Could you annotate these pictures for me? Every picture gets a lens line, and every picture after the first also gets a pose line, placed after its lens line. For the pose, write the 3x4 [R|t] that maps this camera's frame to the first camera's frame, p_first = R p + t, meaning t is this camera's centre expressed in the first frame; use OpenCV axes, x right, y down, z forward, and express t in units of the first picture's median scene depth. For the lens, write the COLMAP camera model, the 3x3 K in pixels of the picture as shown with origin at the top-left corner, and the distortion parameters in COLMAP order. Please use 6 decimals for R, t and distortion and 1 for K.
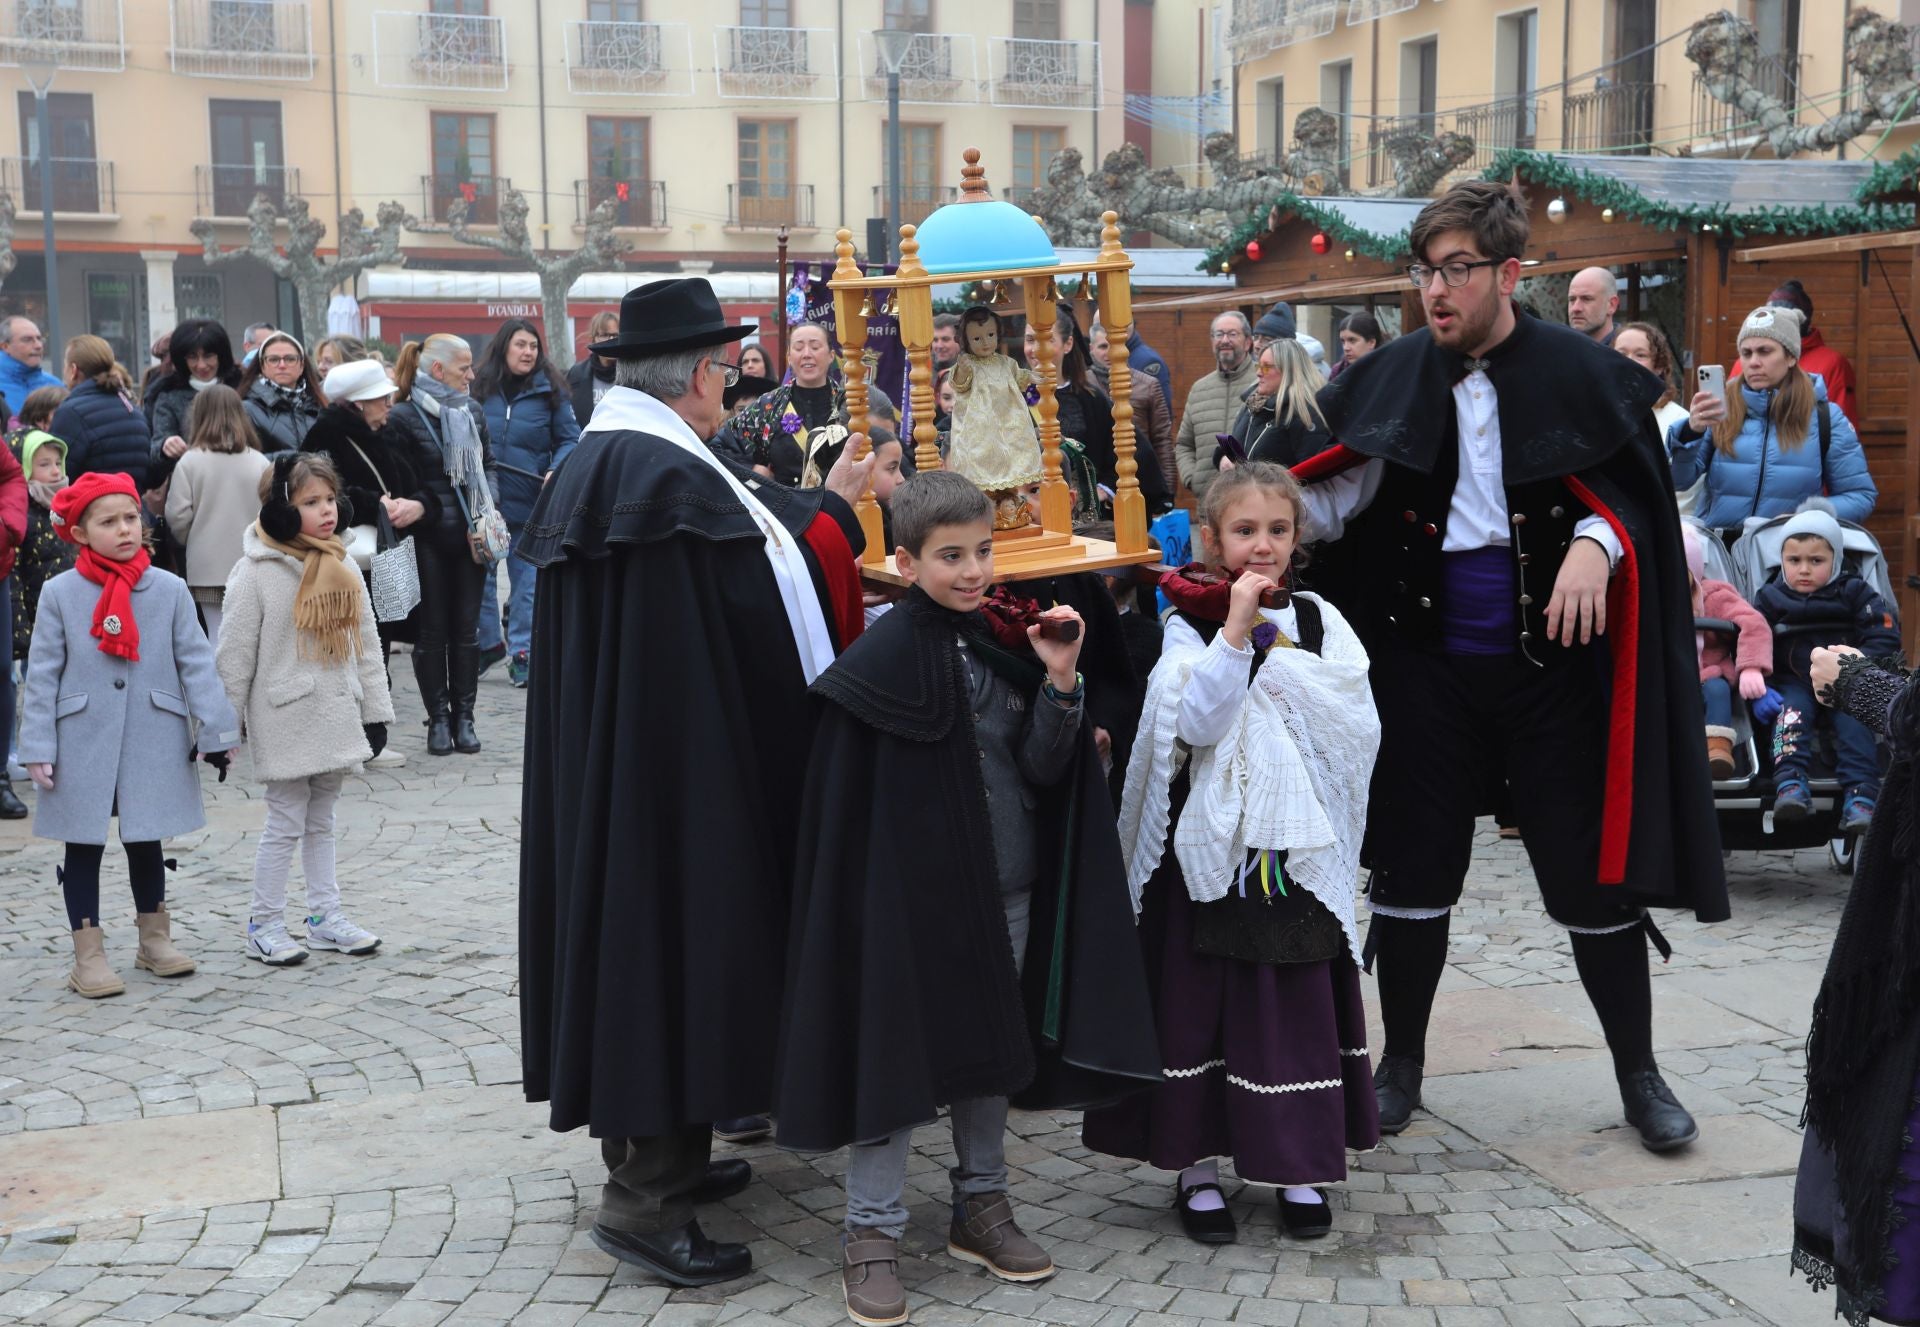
lens RADIAL K [[2413.6, 0, 1011.2], [0, 2413.6, 619.2], [0, 0, 1]] dist [0.068793, 0.000000]
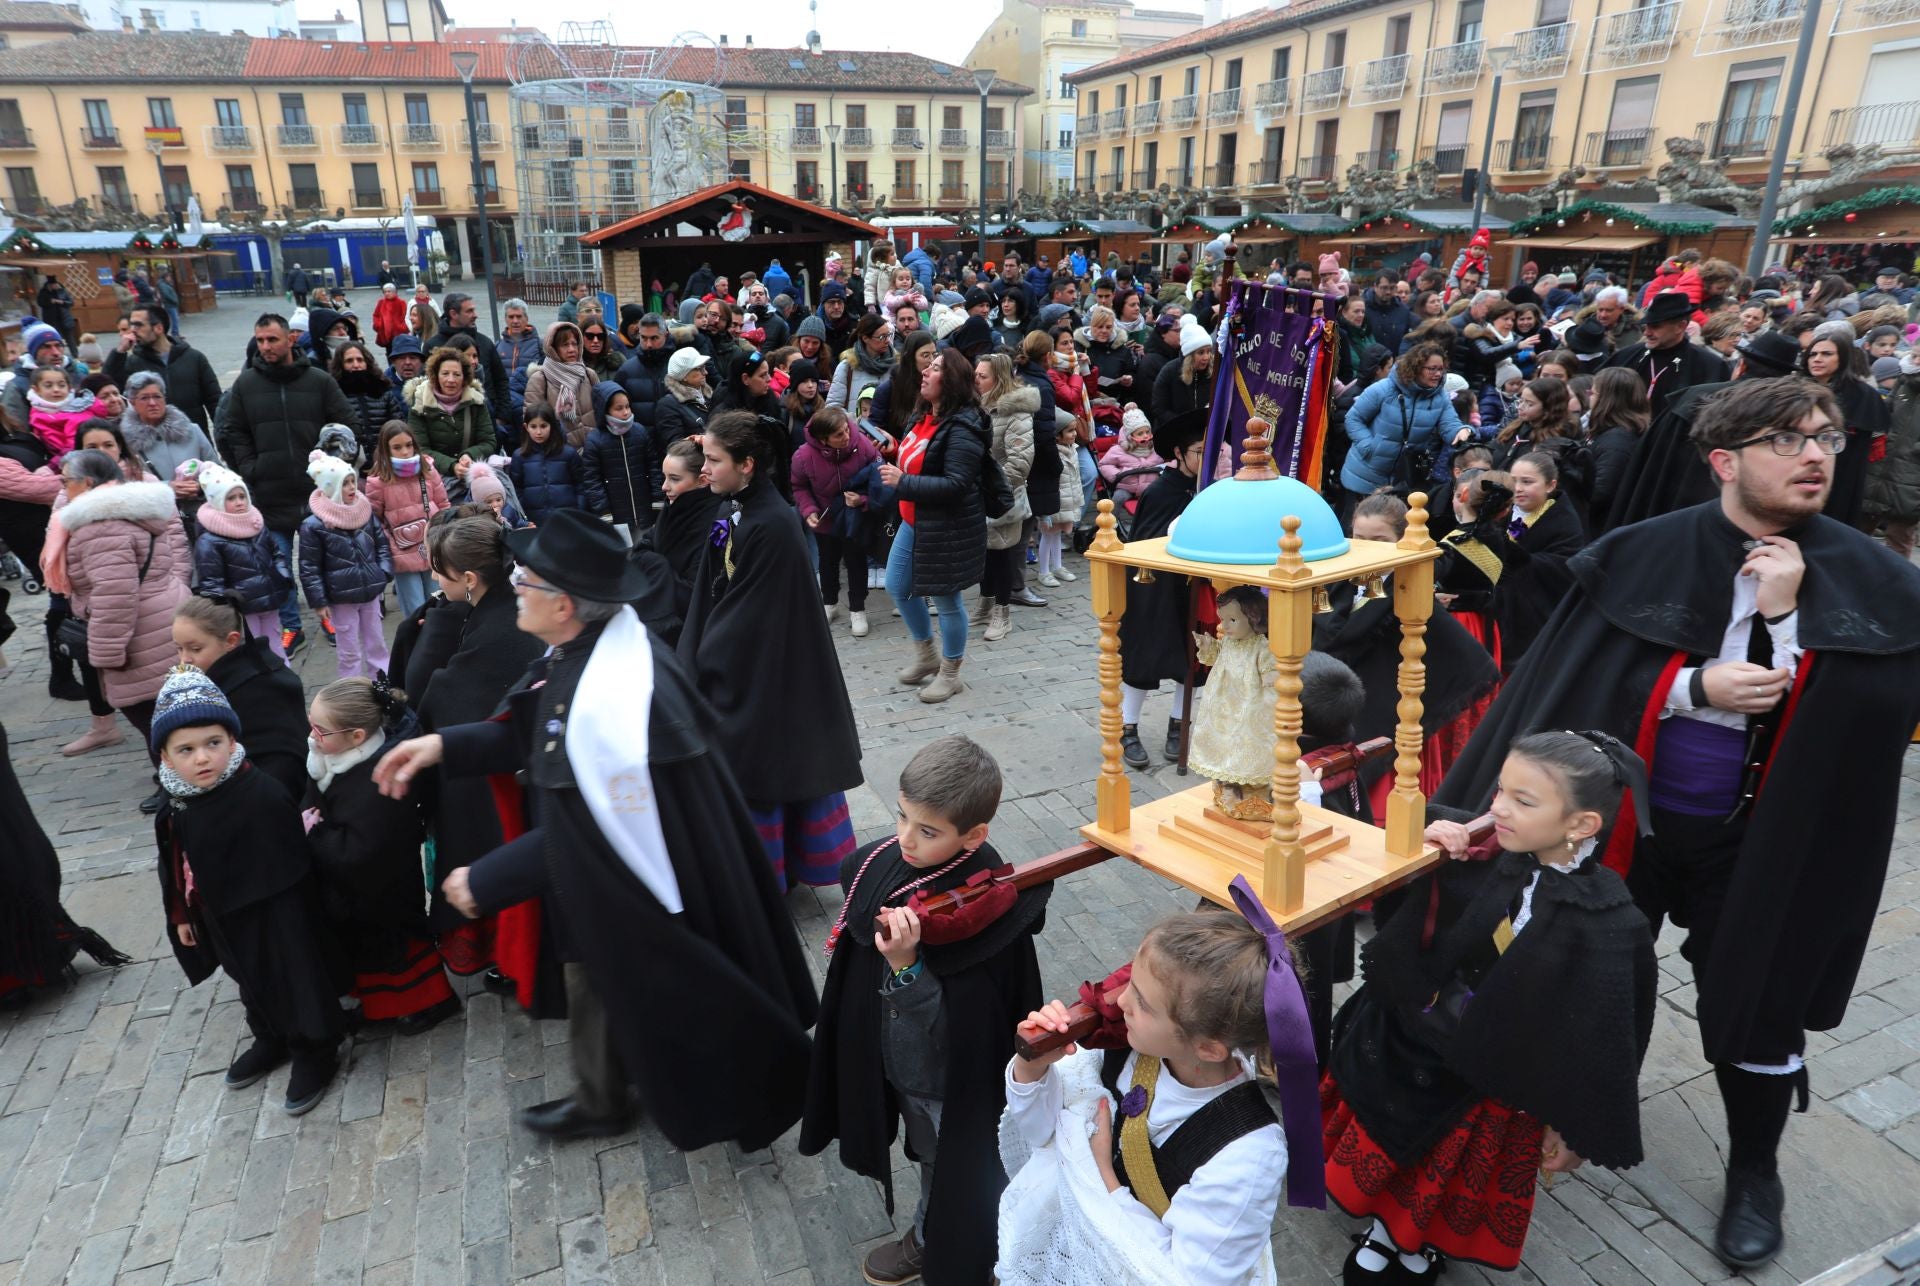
lens RADIAL K [[1053.2, 0, 848.2], [0, 1053.2, 548.1], [0, 0, 1]] dist [-0.013549, 0.007471]
pose [[0.999873, -0.015738, 0.002403, -0.302307], [0.015023, 0.982667, 0.184769, 0.030104], [-0.005269, -0.184710, 0.982779, -0.565712]]
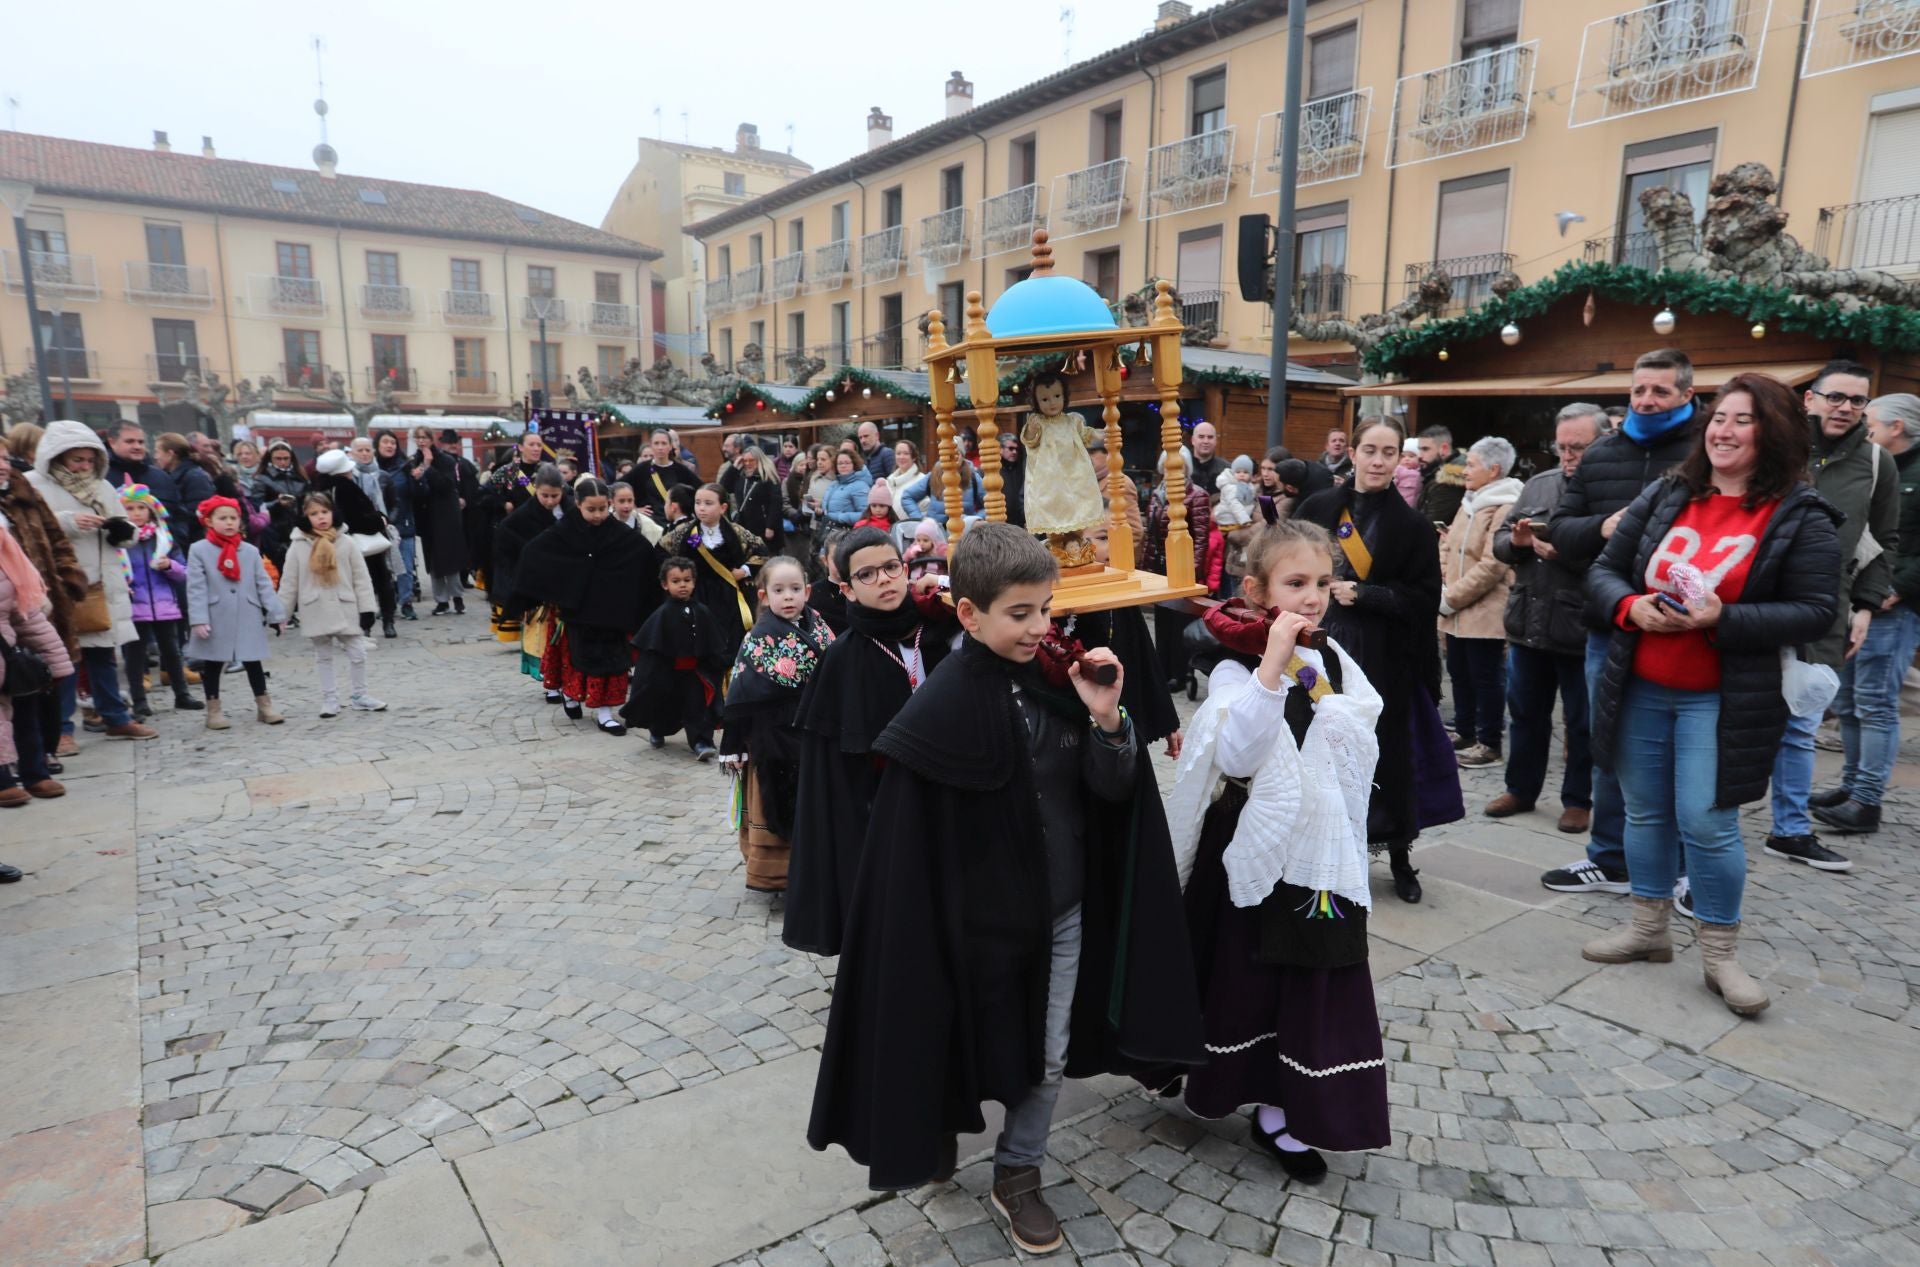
lens RADIAL K [[1142.3, 0, 938.0], [0, 1142.3, 675.9], [0, 0, 1]] dist [-0.016189, 0.012555]
pose [[0.958681, -0.044756, 0.280941, -0.012685], [0.023096, 0.996532, 0.079942, 0.006731], [-0.283545, -0.070151, 0.956390, -0.036650]]
